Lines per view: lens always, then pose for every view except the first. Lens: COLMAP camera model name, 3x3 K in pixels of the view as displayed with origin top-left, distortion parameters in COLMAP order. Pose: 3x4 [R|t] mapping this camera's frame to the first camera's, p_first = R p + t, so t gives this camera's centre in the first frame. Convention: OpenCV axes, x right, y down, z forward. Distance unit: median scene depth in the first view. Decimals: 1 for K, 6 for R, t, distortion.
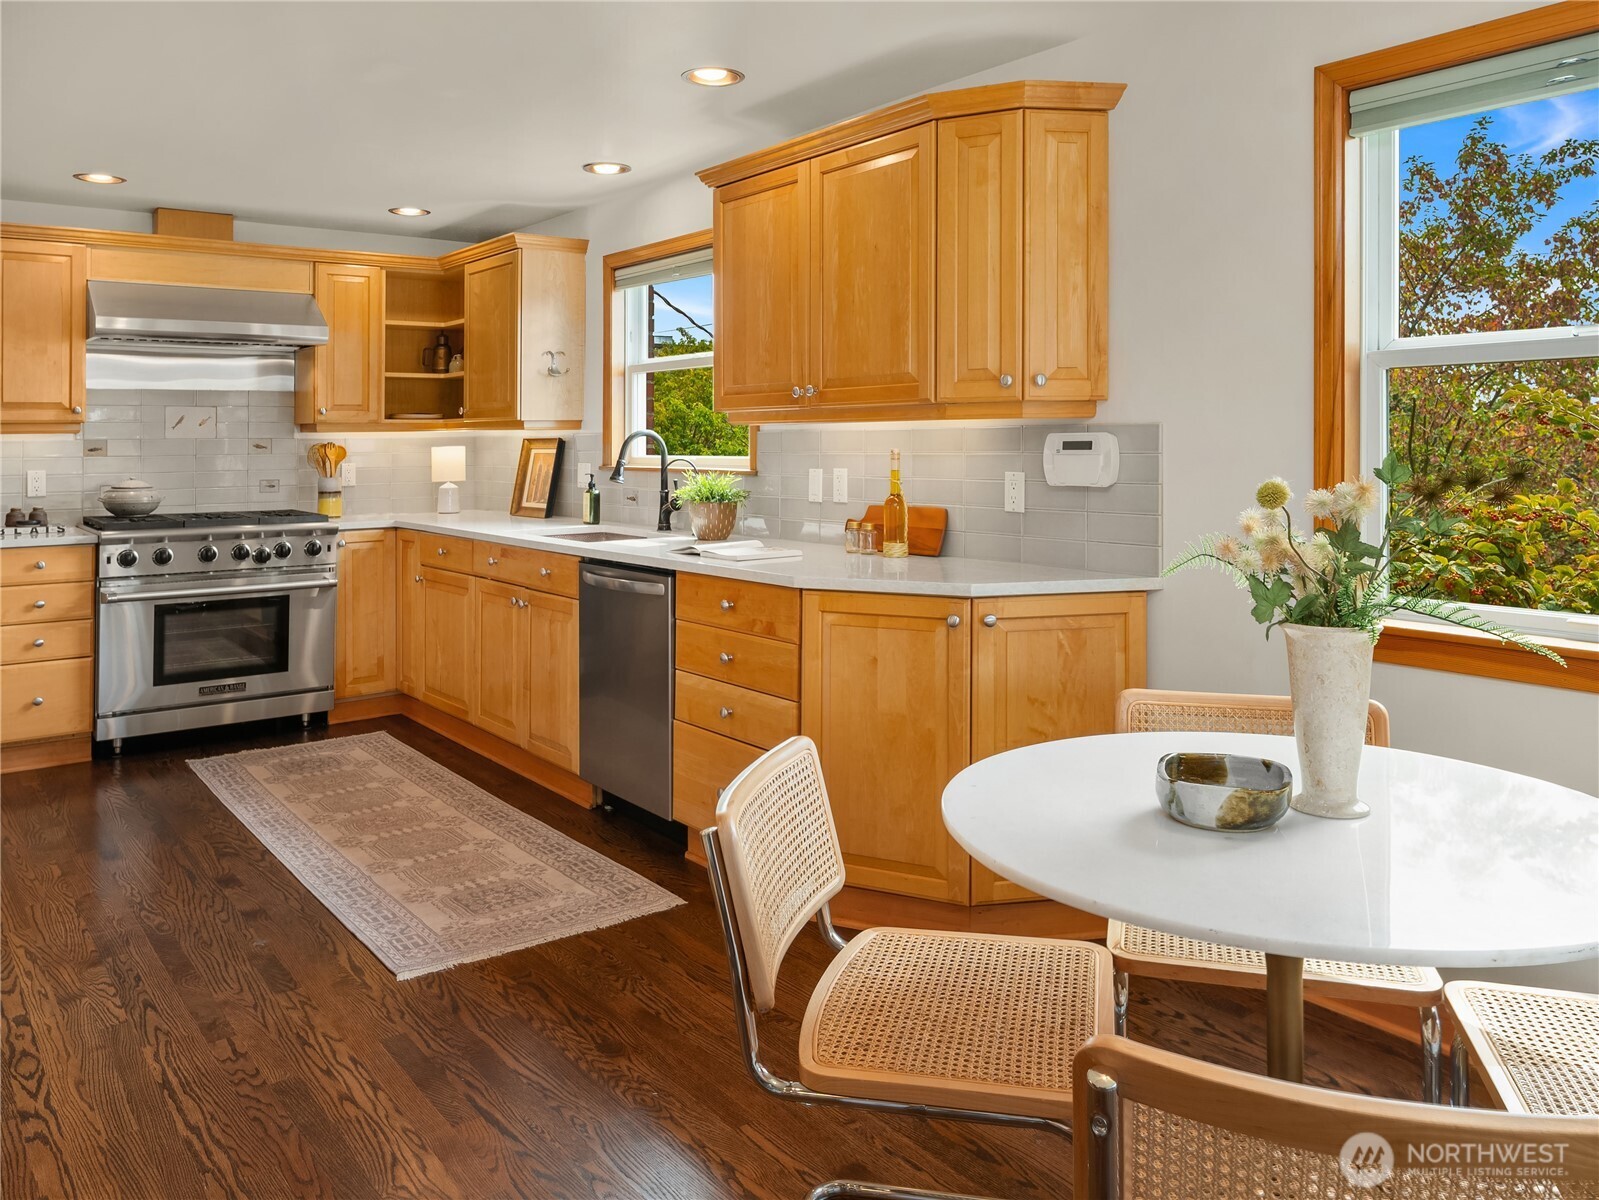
lens RADIAL K [[1195.0, 0, 799.5], [0, 1195.0, 600.0], [0, 0, 1]] dist [-0.007724, -0.001241]
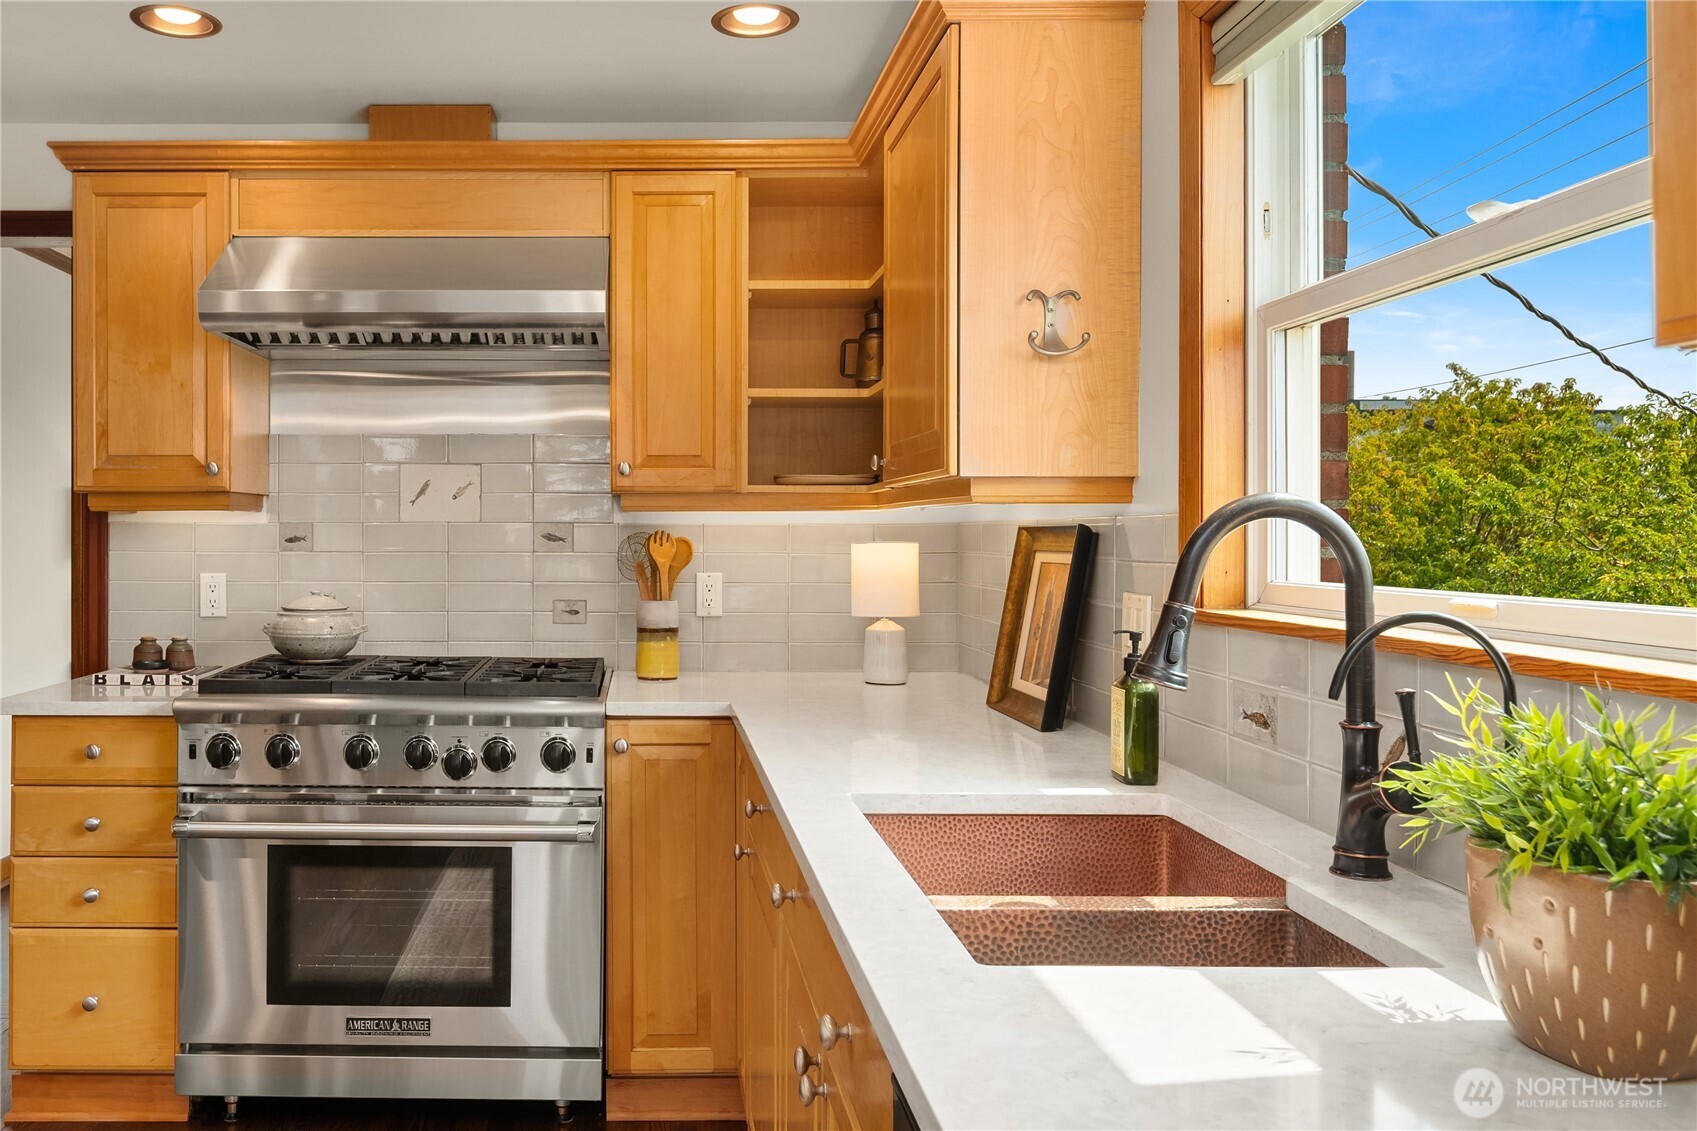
lens RADIAL K [[1136.8, 0, 840.0], [0, 1136.8, 486.0], [0, 0, 1]] dist [0.009477, 0.005470]
pose [[0.828054, -0.014838, -0.560451, -0.063107], [-0.084621, 0.984890, -0.151100, -0.090298], [0.554225, 0.172544, 0.814287, 0.689403]]
